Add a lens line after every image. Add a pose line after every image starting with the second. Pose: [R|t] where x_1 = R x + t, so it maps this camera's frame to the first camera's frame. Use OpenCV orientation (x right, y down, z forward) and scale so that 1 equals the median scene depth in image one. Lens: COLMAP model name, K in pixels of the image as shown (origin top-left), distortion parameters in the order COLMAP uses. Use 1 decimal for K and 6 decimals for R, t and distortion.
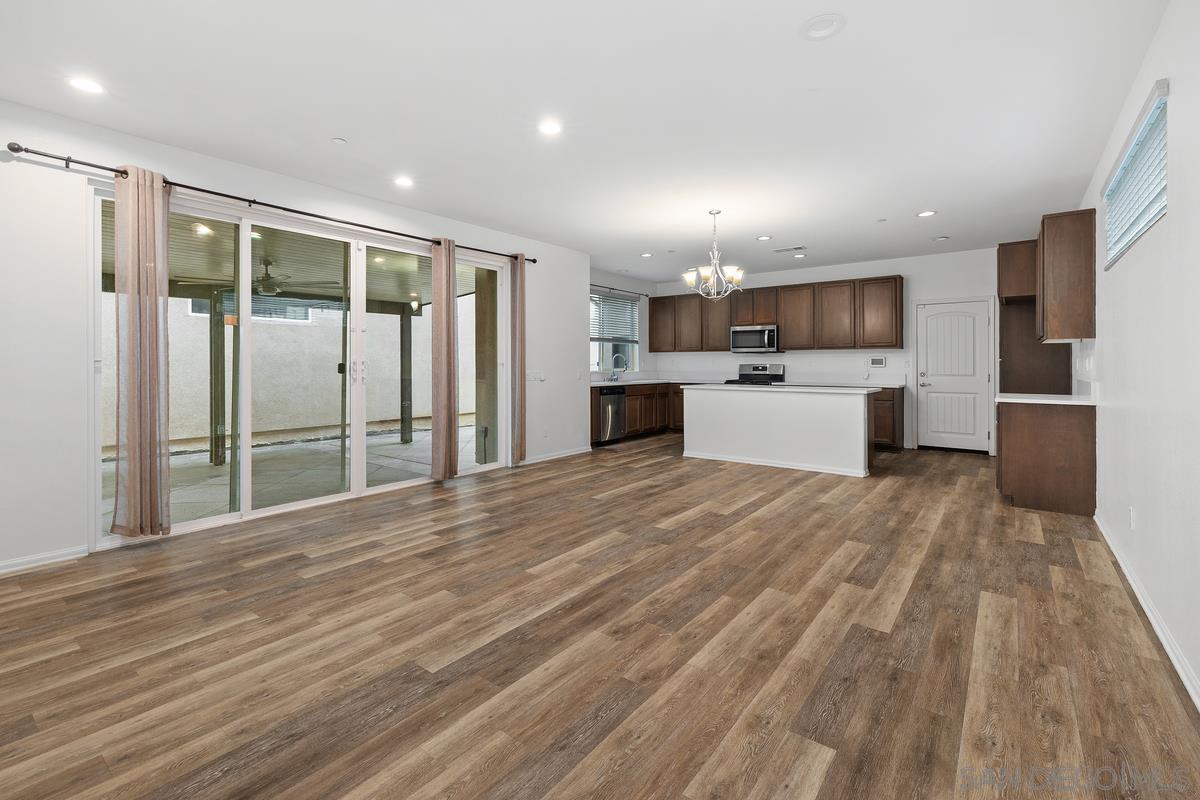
lens RADIAL K [[534.2, 0, 599.7], [0, 534.2, 363.3], [0, 0, 1]] dist [0.004186, 0.000429]
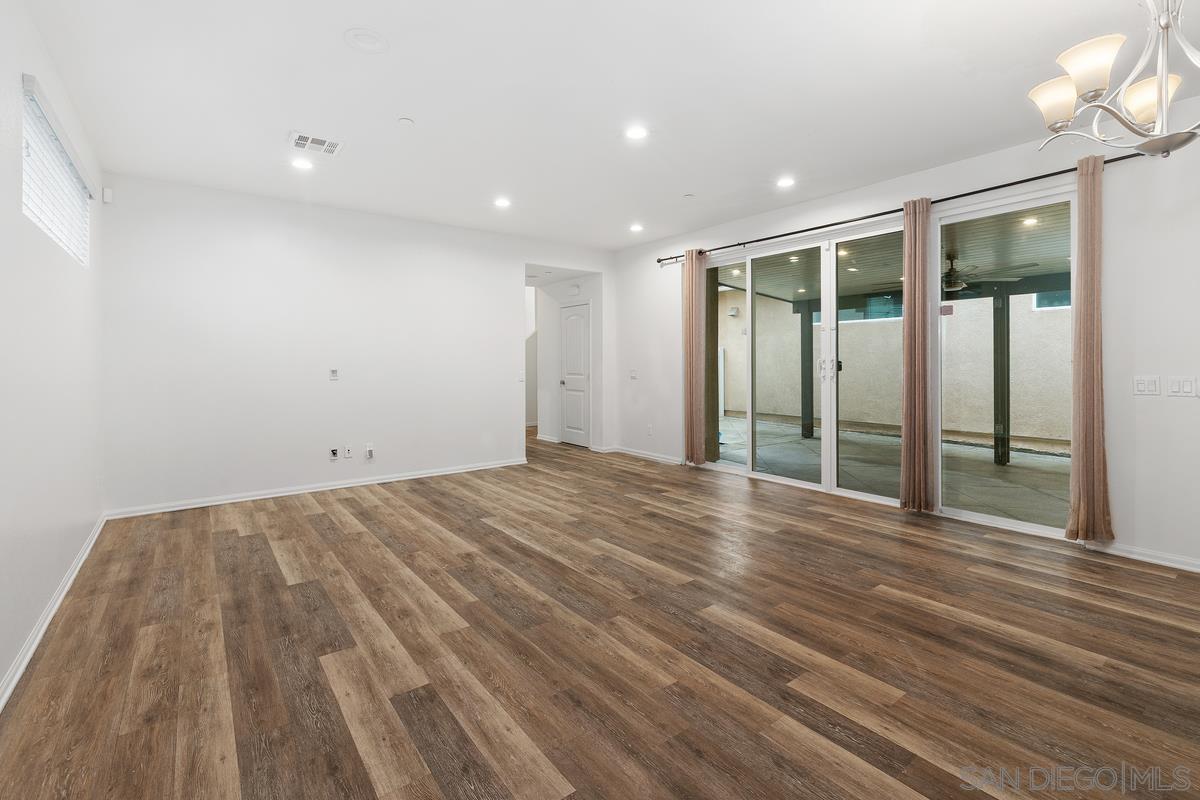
lens RADIAL K [[534.2, 0, 599.7], [0, 534.2, 363.3], [0, 0, 1]] dist [0.004186, 0.000429]
pose [[-0.263099, 0.003510, -0.964762, 0.888452], [0.005648, 0.999982, 0.002098, -0.002434], [0.964752, -0.004897, -0.263114, 1.168357]]
